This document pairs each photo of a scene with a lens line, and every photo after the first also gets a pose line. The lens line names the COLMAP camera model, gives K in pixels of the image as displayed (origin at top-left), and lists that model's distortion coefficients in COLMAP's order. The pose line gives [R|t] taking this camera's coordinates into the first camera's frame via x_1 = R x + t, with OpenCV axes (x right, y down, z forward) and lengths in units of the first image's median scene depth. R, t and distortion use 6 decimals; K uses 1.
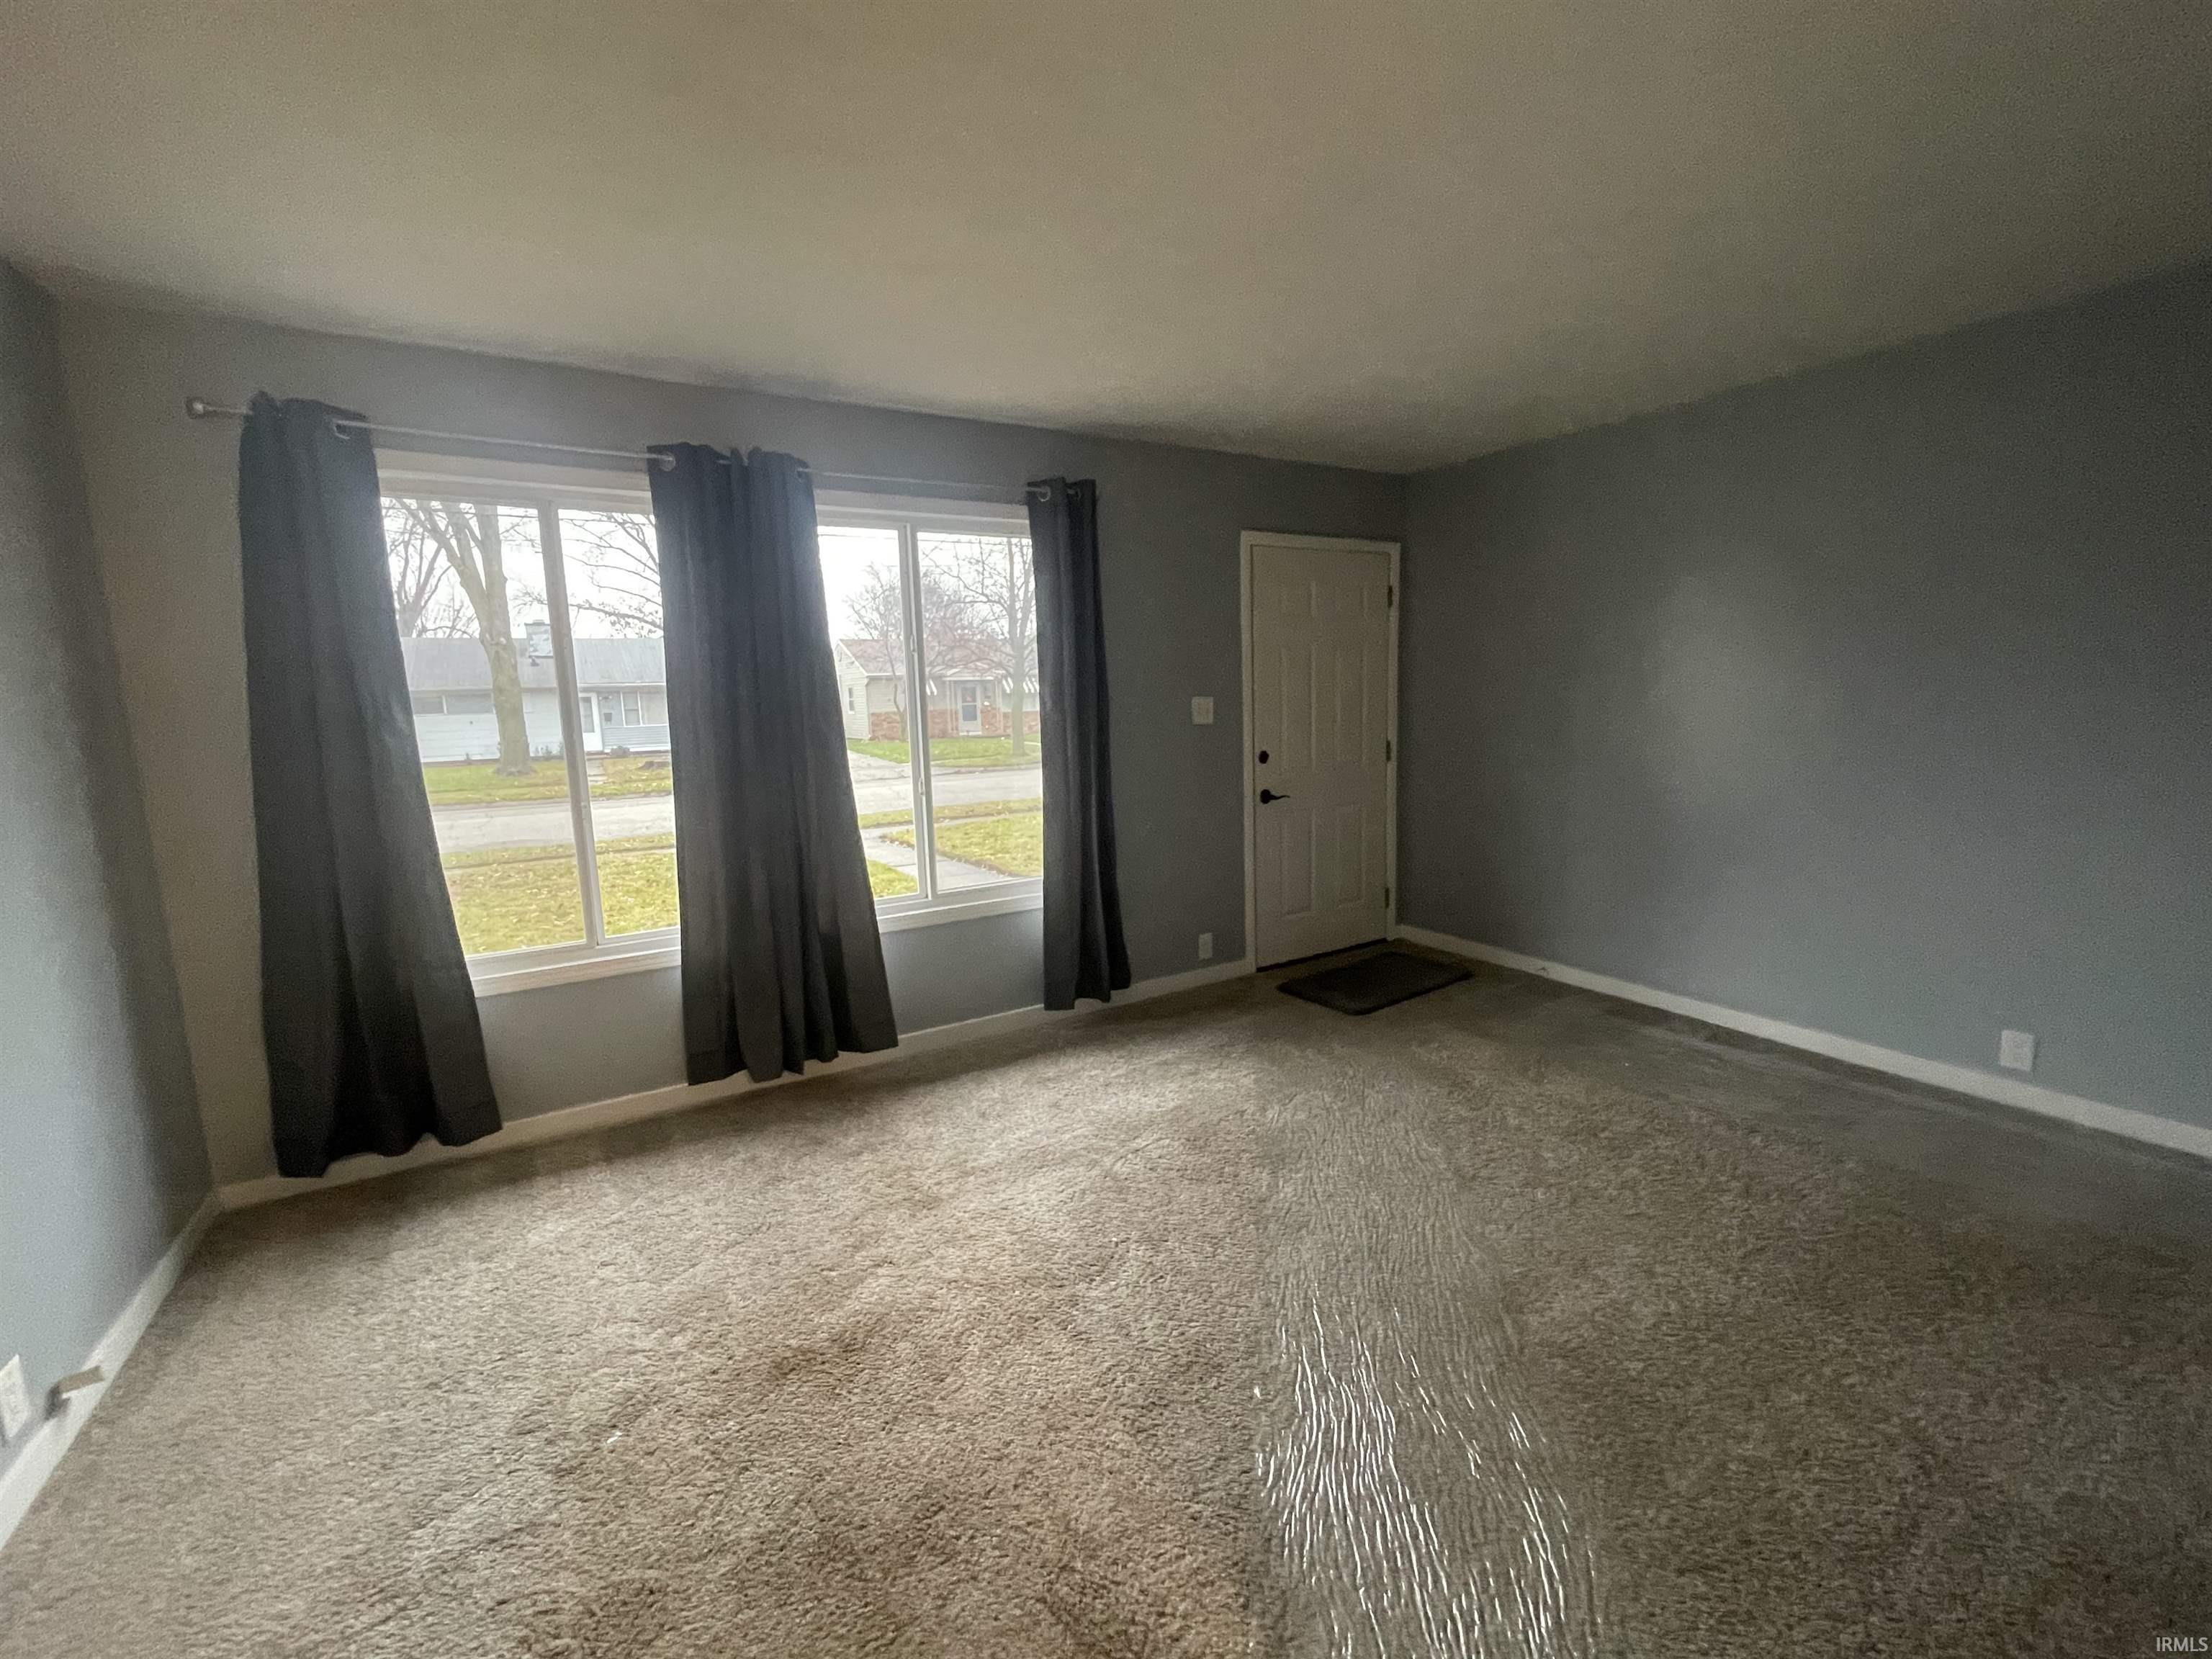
lens RADIAL K [[923.5, 0, 1106.0], [0, 923.5, 829.5], [0, 0, 1]] dist [0.001529, -0.004135]
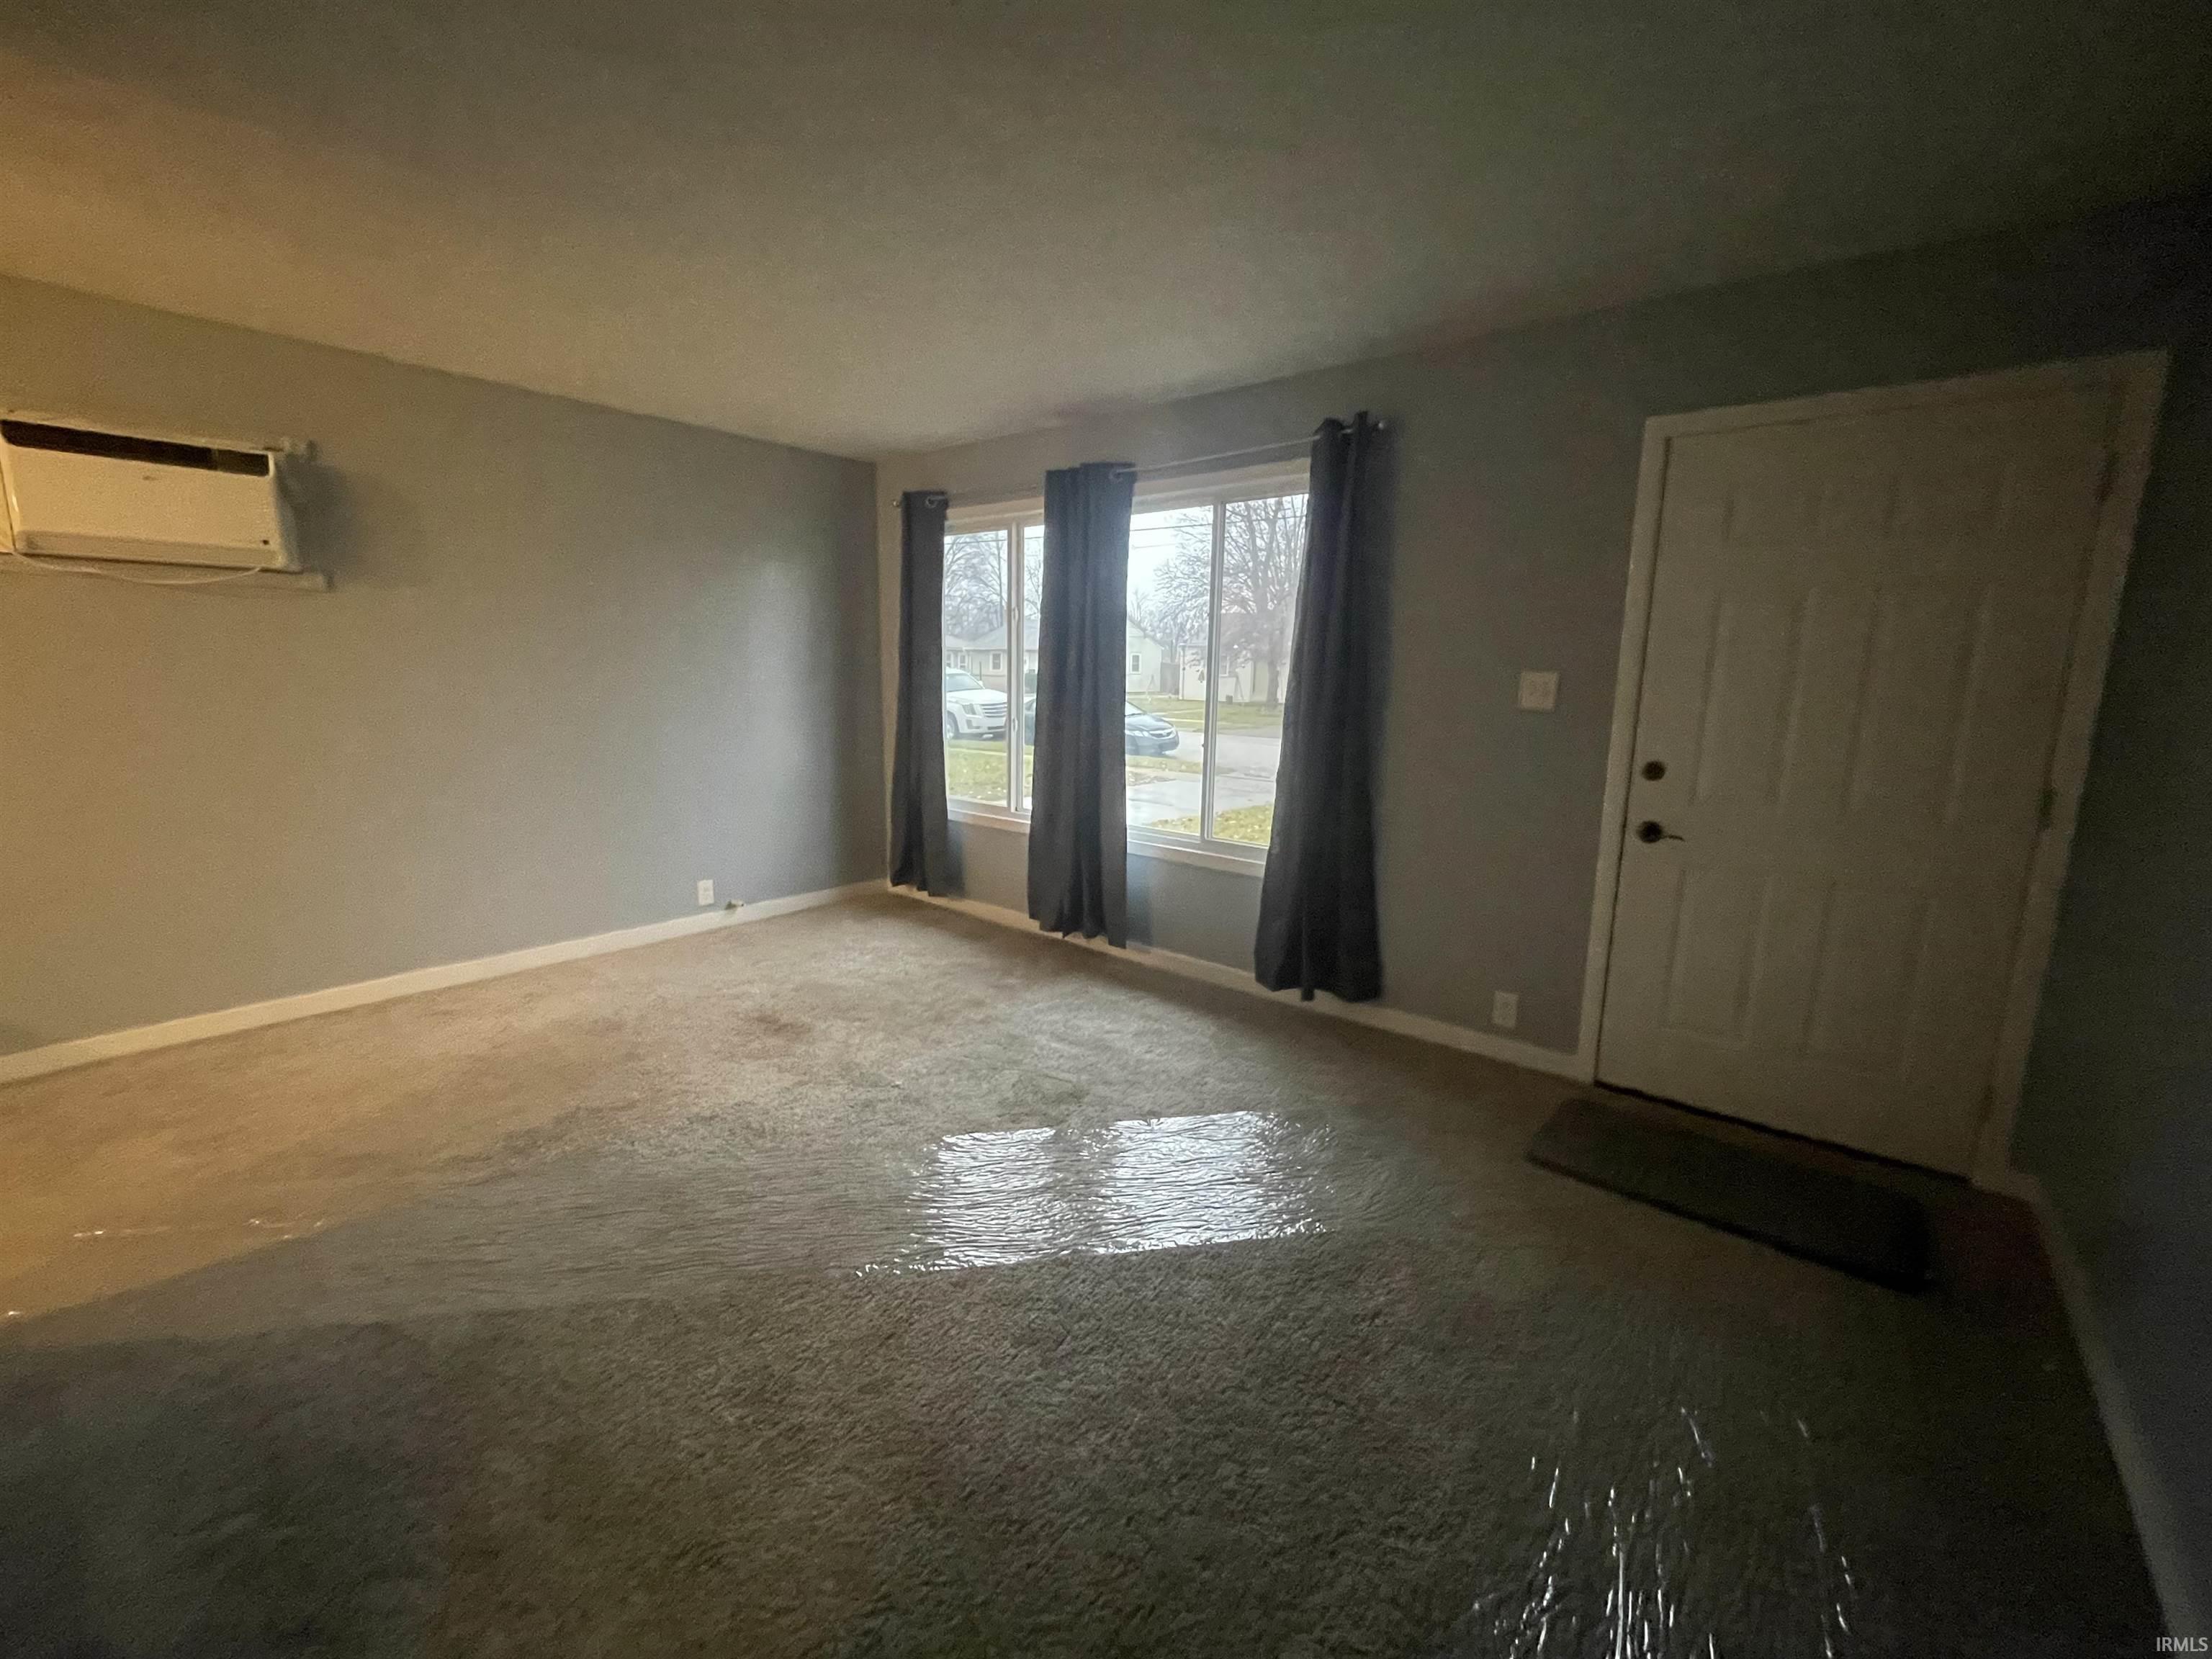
lens RADIAL K [[888.8, 0, 1100.4], [0, 888.8, 824.9], [0, 0, 1]] dist [-0.000809, -0.003310]
pose [[0.328121, 0.198815, -0.923477, 0.756424], [-0.164610, 0.974678, 0.151350, -0.086525], [0.930183, 0.102353, 0.352539, 0.518999]]
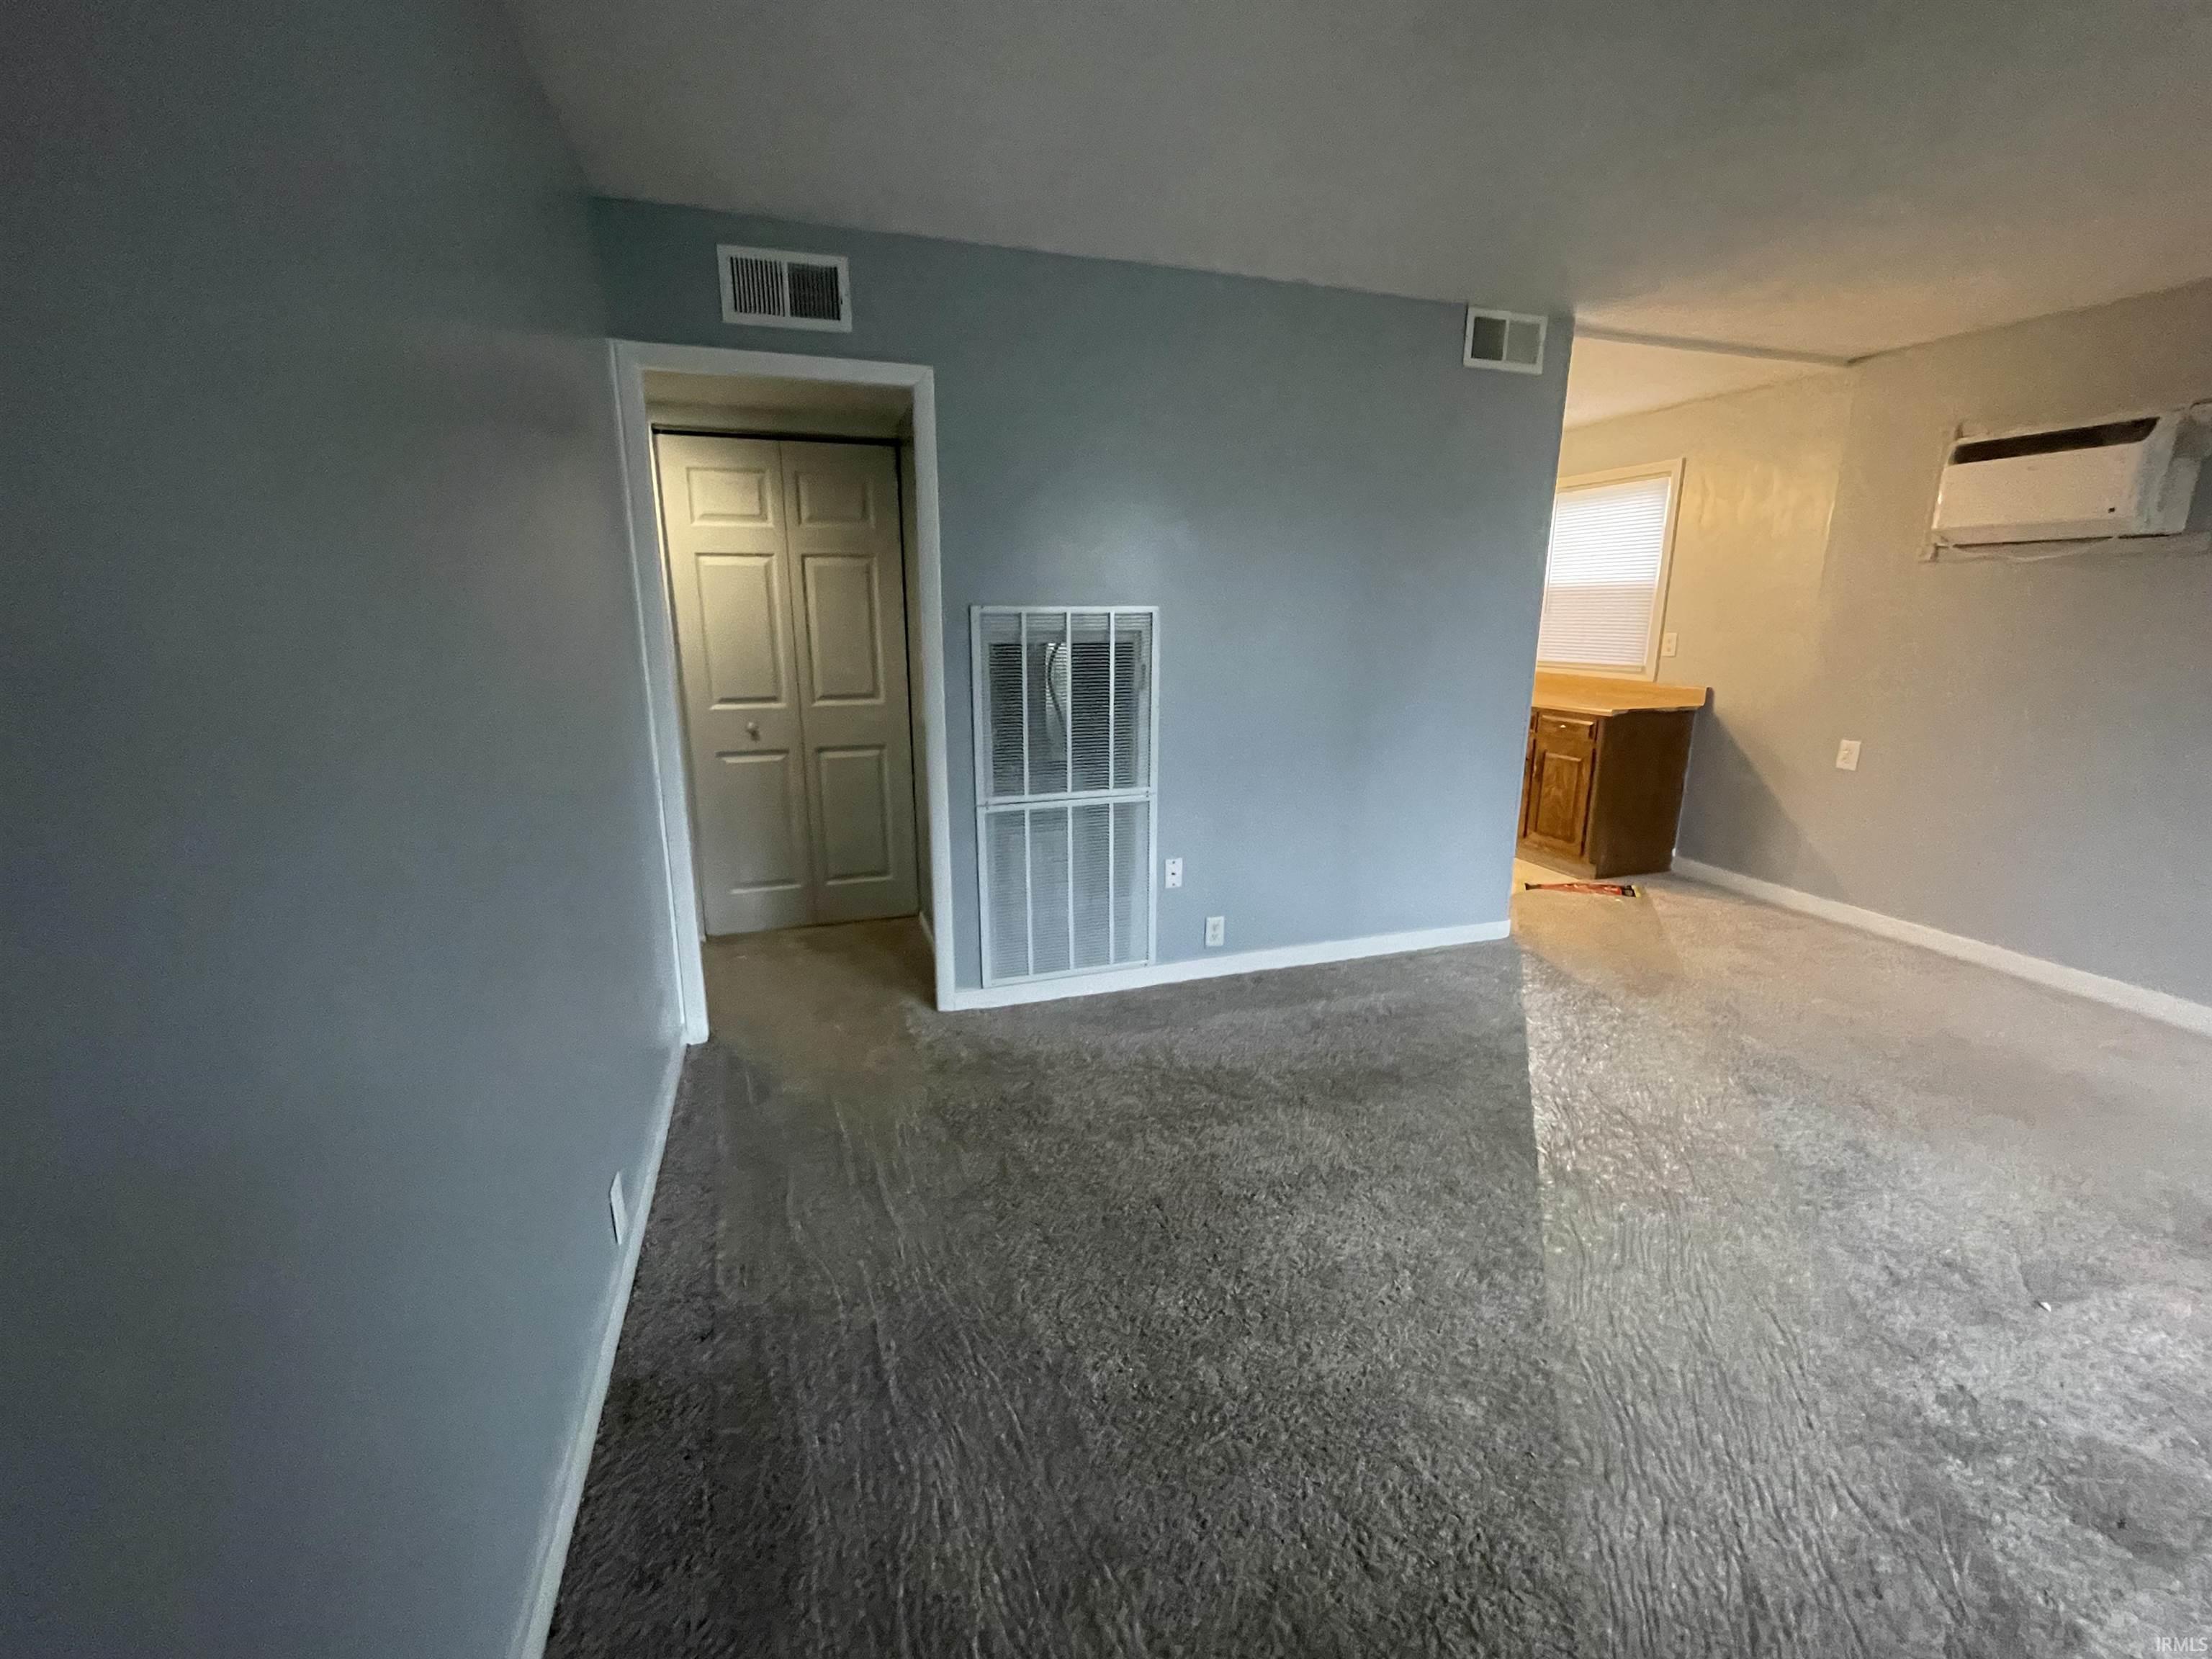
lens RADIAL K [[888.8, 0, 1100.4], [0, 888.8, 824.9], [0, 0, 1]] dist [-0.000809, -0.003310]
pose [[-0.974068, -0.023528, 0.225030, 0.422066], [0.061047, 0.930361, 0.361526, -0.170847], [-0.217866, 0.365888, -0.904799, 1.109442]]
